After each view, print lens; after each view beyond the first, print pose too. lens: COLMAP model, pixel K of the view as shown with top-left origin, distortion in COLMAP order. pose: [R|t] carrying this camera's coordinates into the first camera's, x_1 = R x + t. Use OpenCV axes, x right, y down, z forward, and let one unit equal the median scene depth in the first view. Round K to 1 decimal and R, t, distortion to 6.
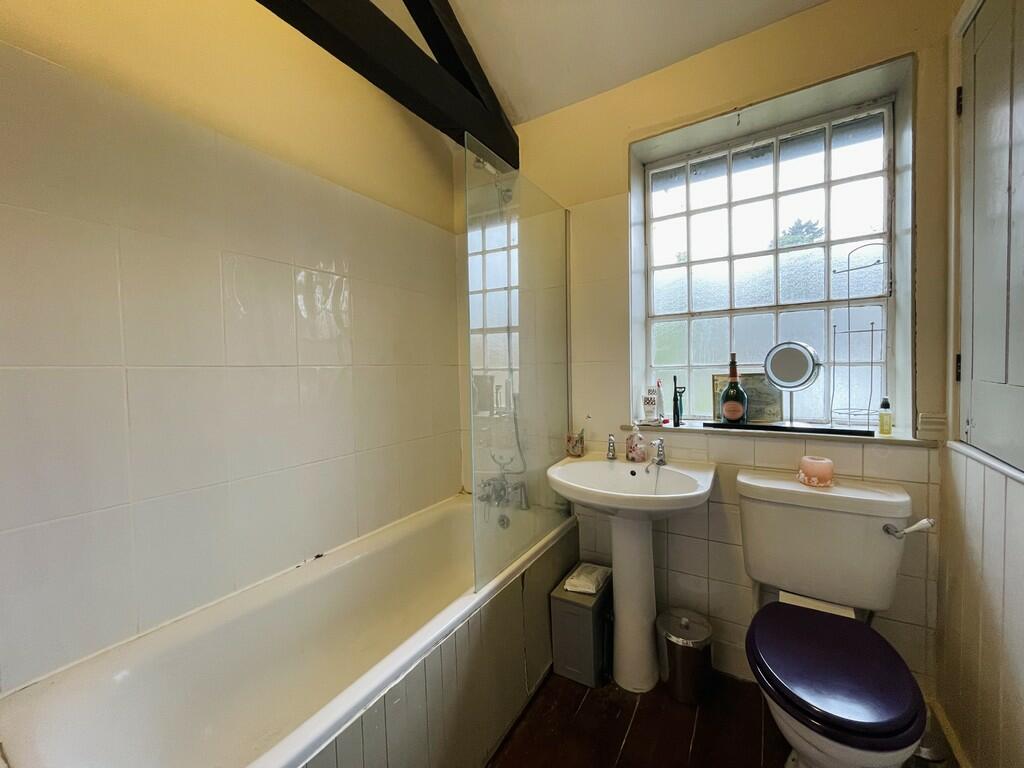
lens RADIAL K [[415.1, 0, 507.3], [0, 415.1, 382.6], [0, 0, 1]] dist [0.000016, 0.000450]
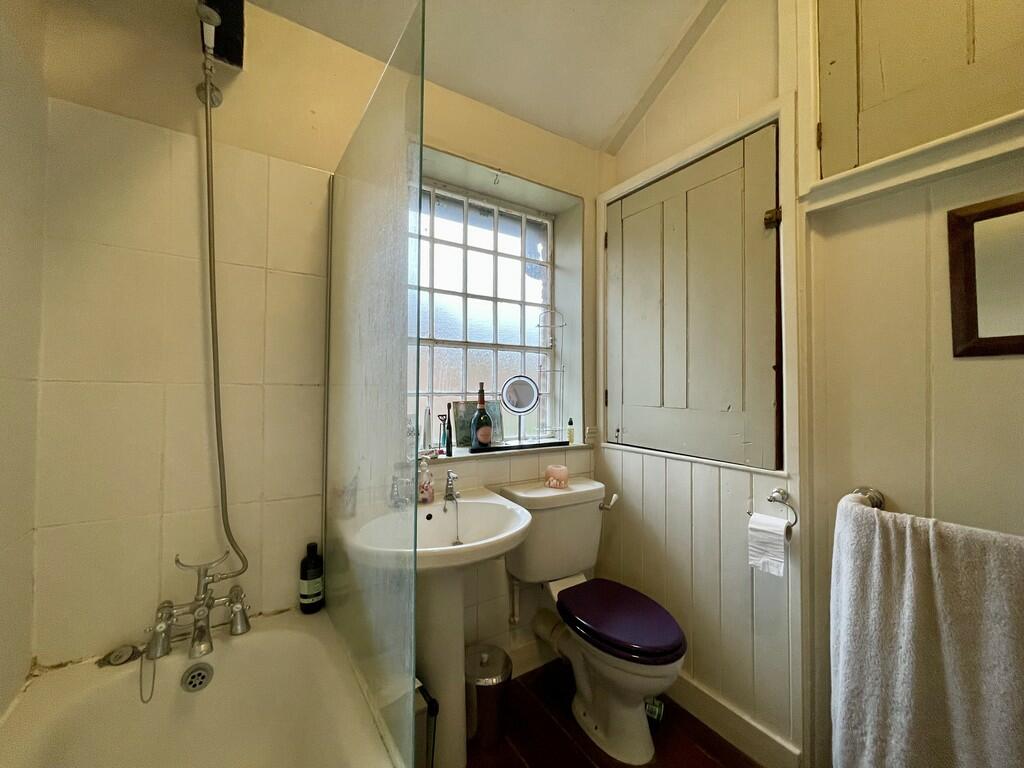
lens RADIAL K [[415.1, 0, 510.0], [0, 415.1, 382.7], [0, 0, 1]] dist [0.000016, 0.000450]
pose [[0.414587, 0.044865, 0.908903, -0.427441], [0.017970, 0.998186, -0.057469, -0.005728], [-0.909832, 0.040158, 0.413028, 0.493064]]
